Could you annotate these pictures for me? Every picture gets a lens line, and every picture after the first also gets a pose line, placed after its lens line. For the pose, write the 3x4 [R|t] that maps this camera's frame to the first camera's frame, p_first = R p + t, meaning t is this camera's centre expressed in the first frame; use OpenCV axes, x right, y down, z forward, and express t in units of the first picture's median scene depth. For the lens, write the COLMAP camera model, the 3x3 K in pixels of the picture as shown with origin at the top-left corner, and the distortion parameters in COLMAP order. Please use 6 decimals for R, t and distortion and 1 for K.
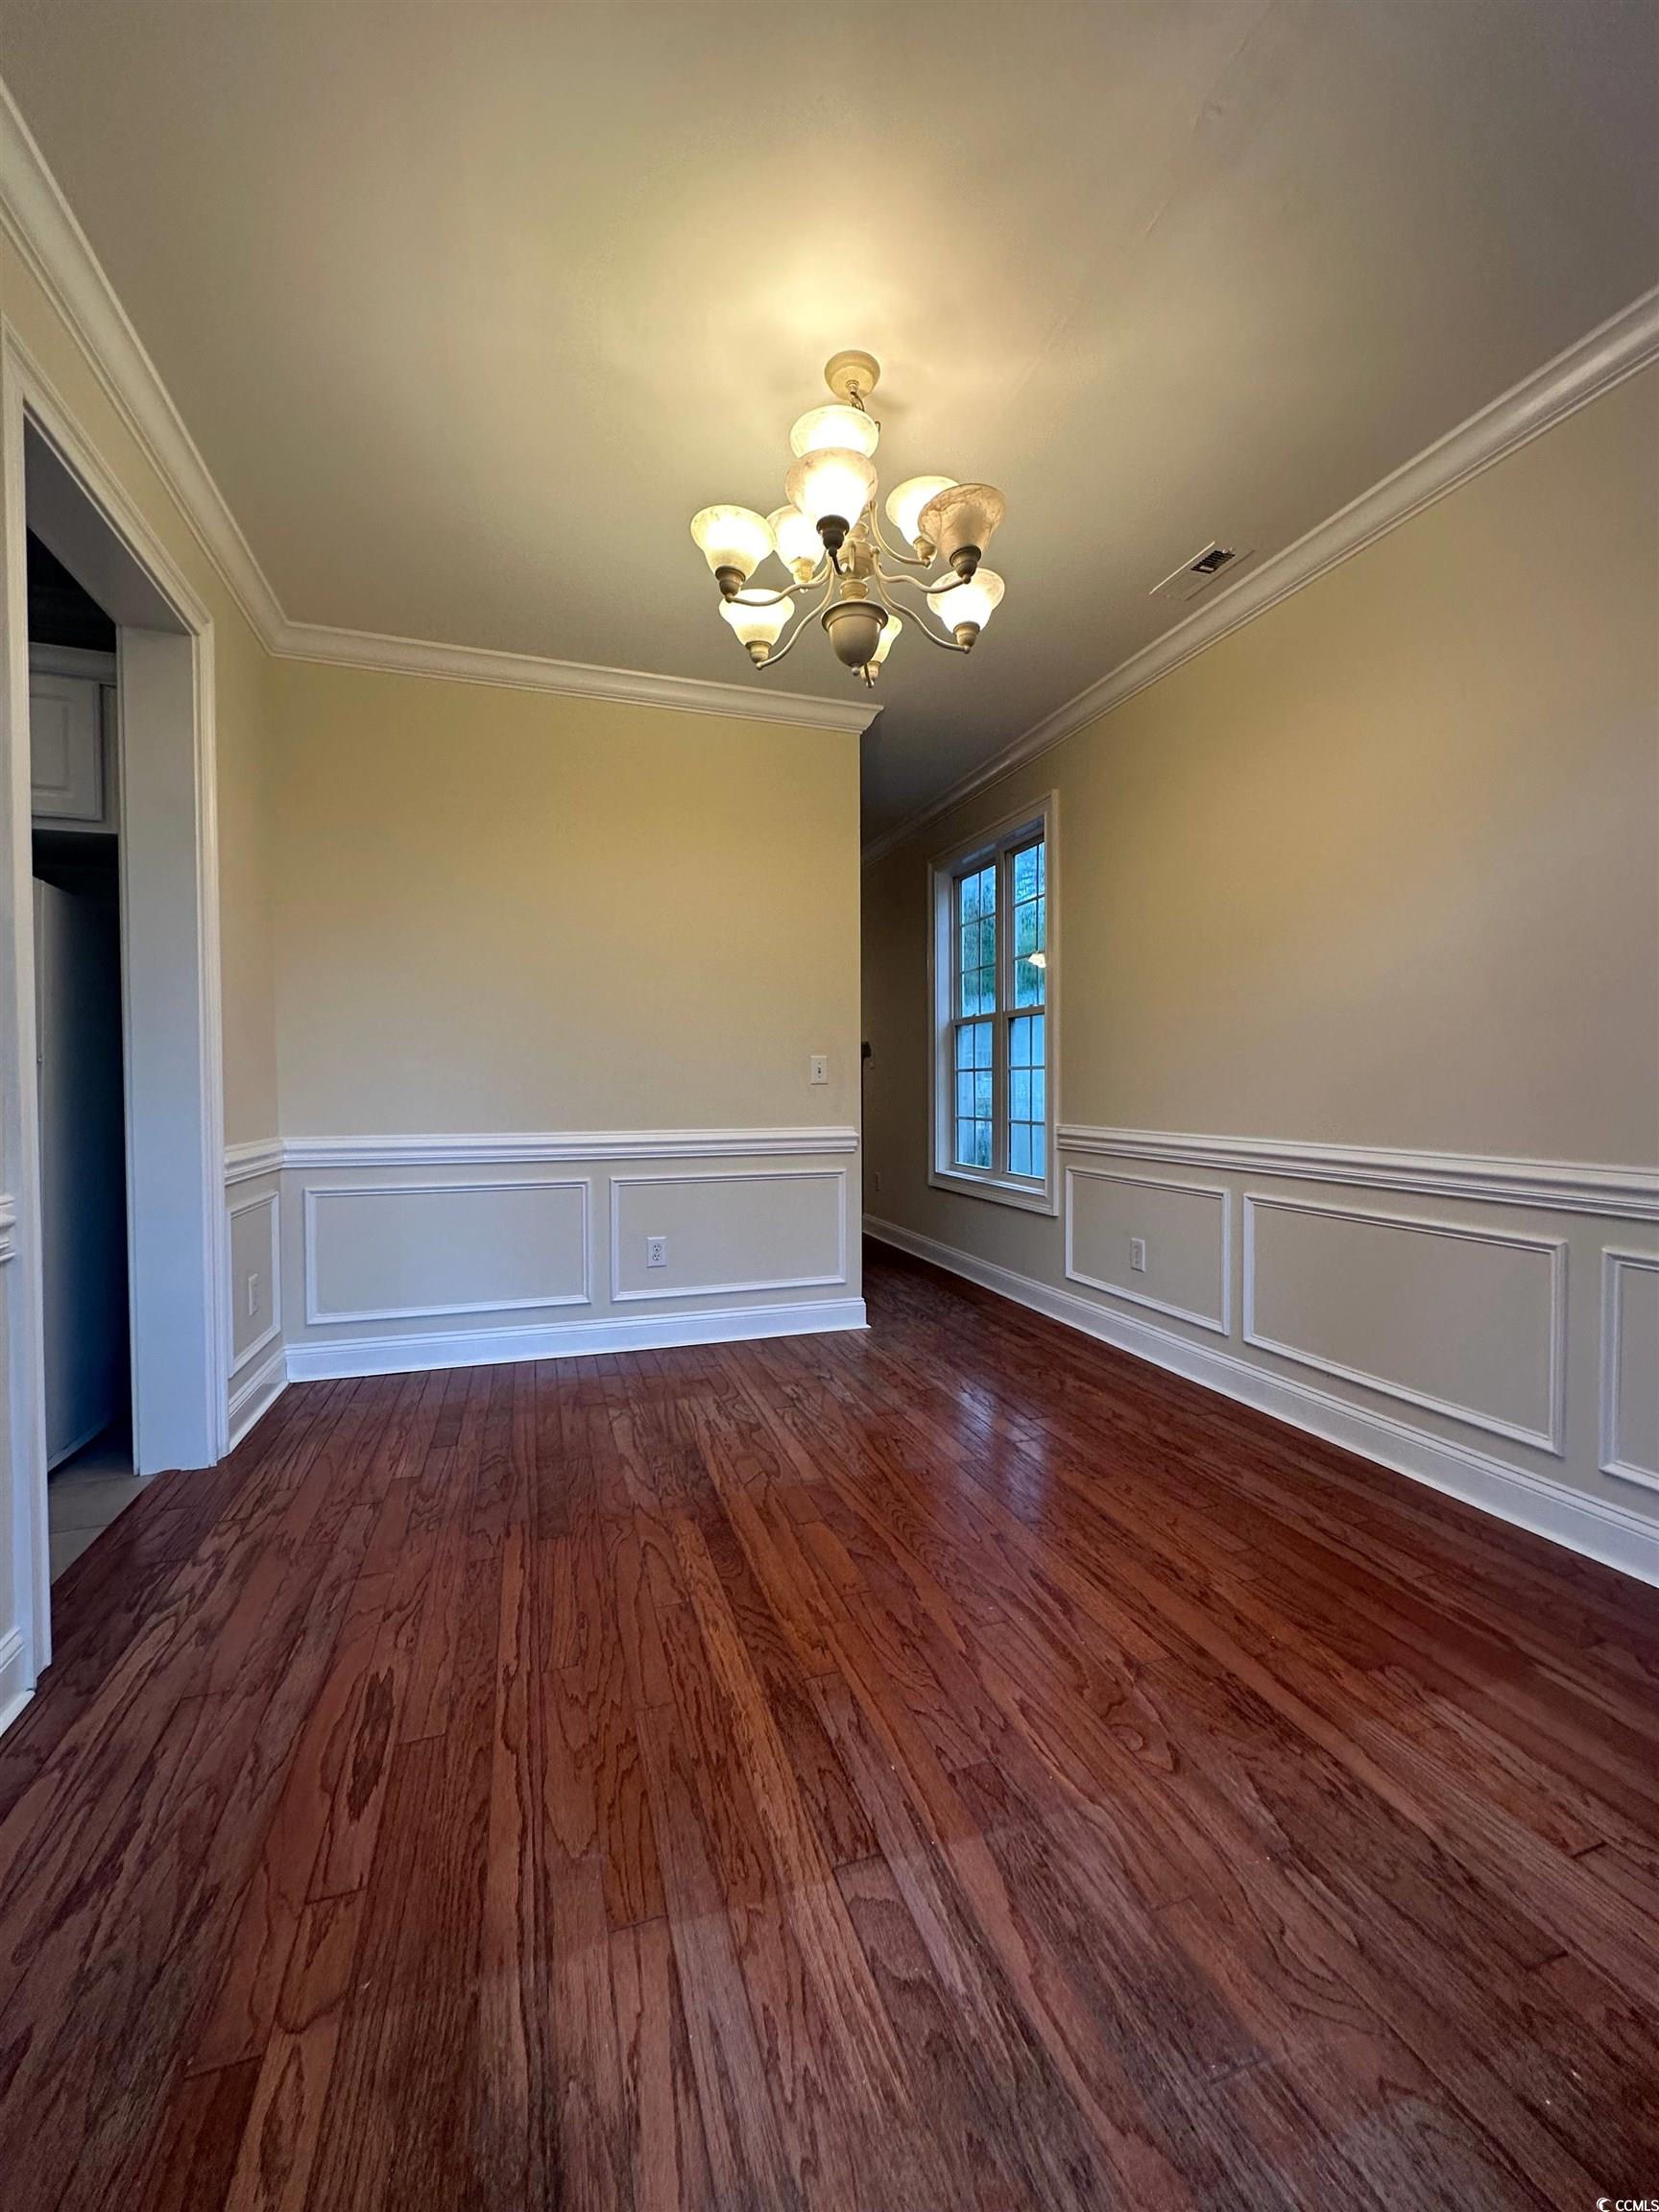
lens RADIAL K [[902.1, 0, 831.5], [0, 902.1, 1099.5], [0, 0, 1]] dist [0.003487, 0.000061]
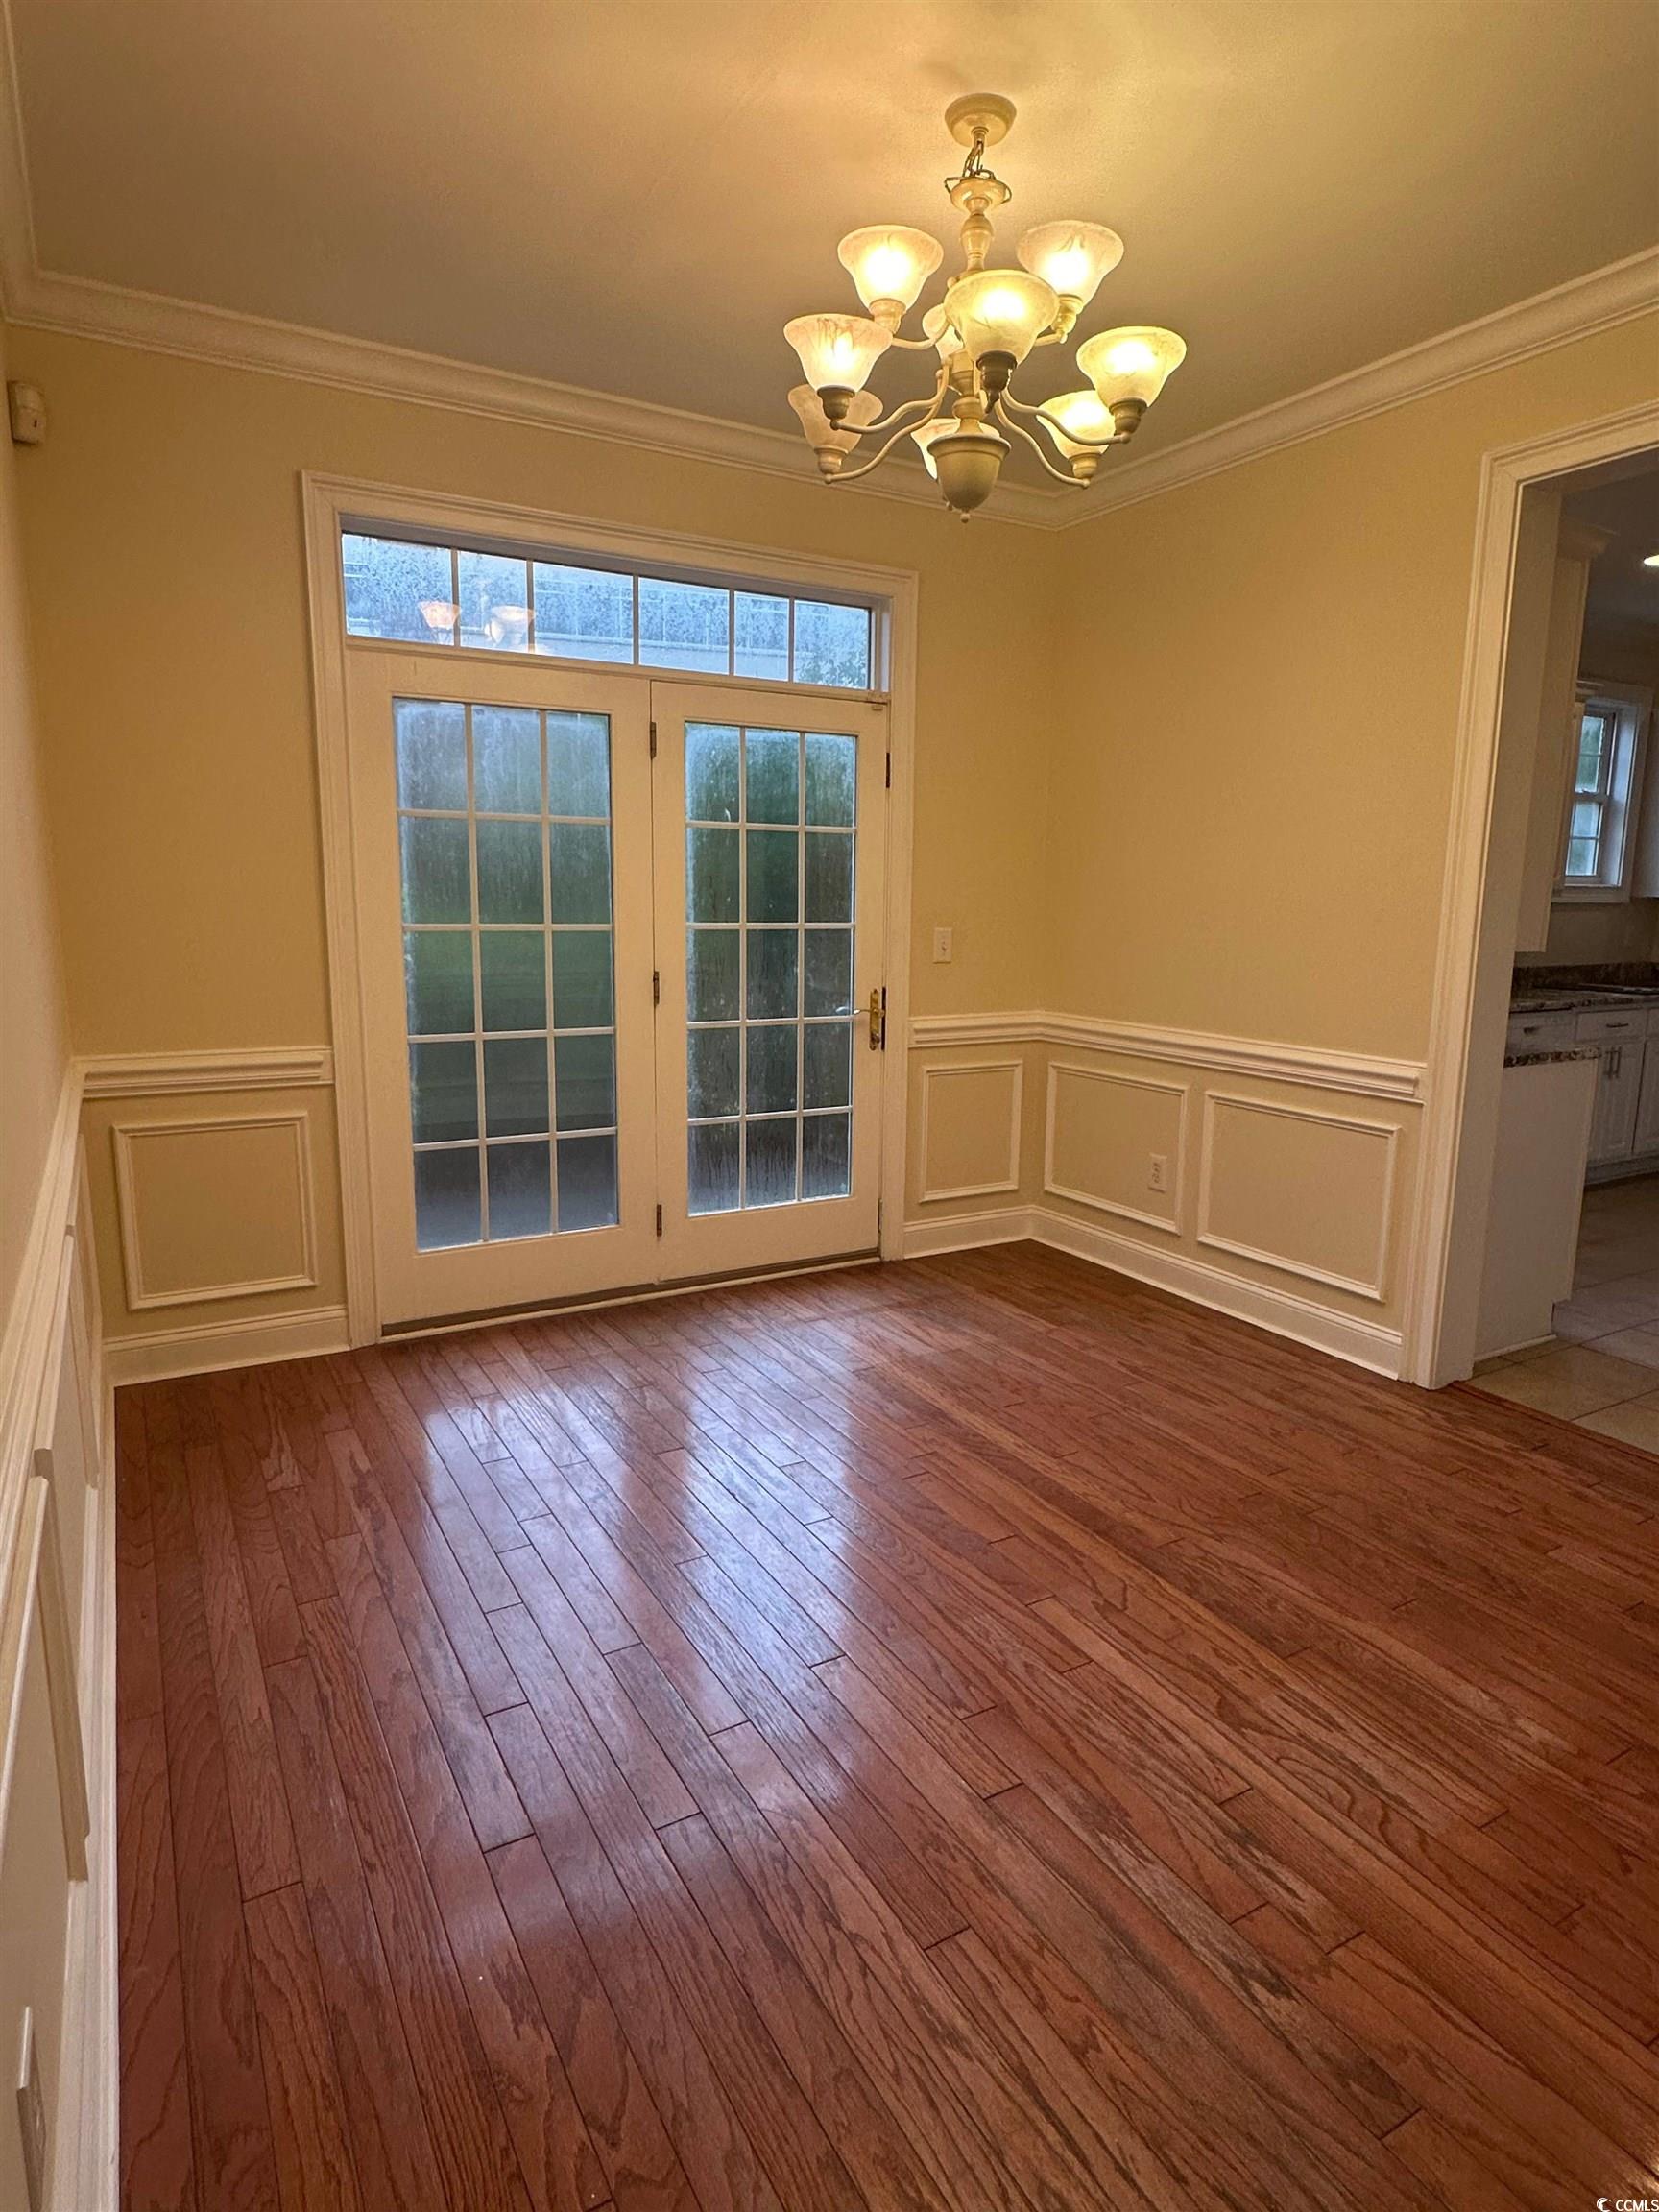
lens RADIAL K [[1235.3, 0, 830.8], [0, 1235.3, 1100.5], [0, 0, 1]] dist [-0.002462, -0.000165]
pose [[-0.981627, 0.024761, -0.189196, 0.346376], [-0.011780, 0.981789, 0.189611, -0.155745], [0.190445, 0.188356, -0.963459, 2.019815]]
